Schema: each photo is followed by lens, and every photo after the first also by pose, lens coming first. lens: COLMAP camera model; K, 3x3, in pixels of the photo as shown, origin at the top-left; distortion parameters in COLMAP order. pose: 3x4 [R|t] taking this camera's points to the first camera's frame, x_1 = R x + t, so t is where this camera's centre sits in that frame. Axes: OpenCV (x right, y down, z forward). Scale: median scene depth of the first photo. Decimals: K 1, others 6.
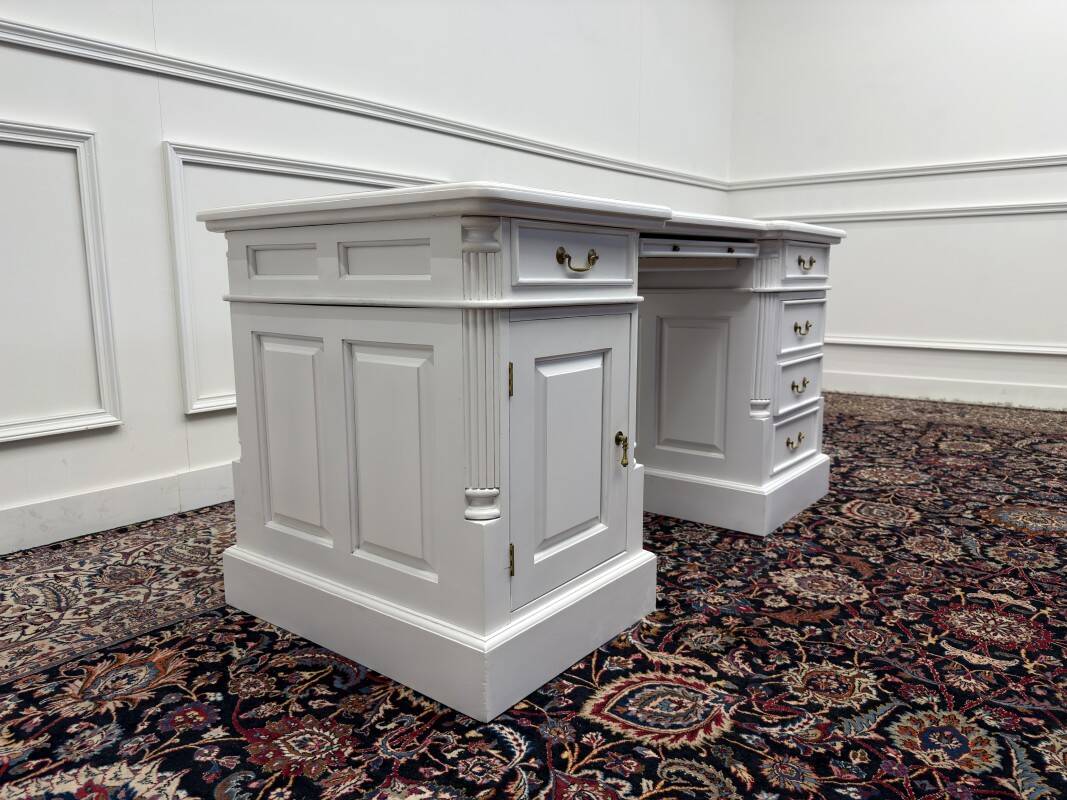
lens RADIAL K [[754.3, 0, 535.0], [0, 754.3, 399.1], [0, 0, 1]] dist [0.004825, -0.008560]
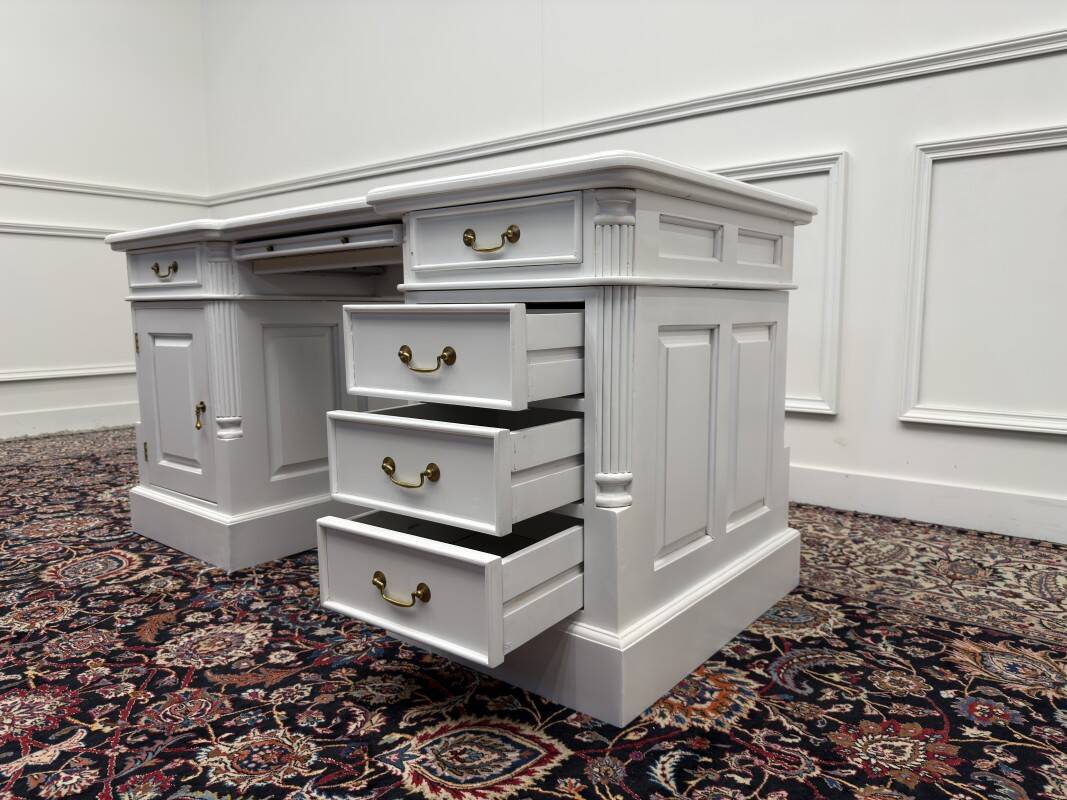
lens RADIAL K [[758.7, 0, 540.3], [0, 758.7, 397.1], [0, 0, 1]] dist [-0.010890, 0.006689]
pose [[-0.005489, 0.115153, -0.993333, 1.435876], [-0.149452, 0.982097, 0.114676, -0.204238], [0.988754, 0.149085, 0.011819, 1.605432]]
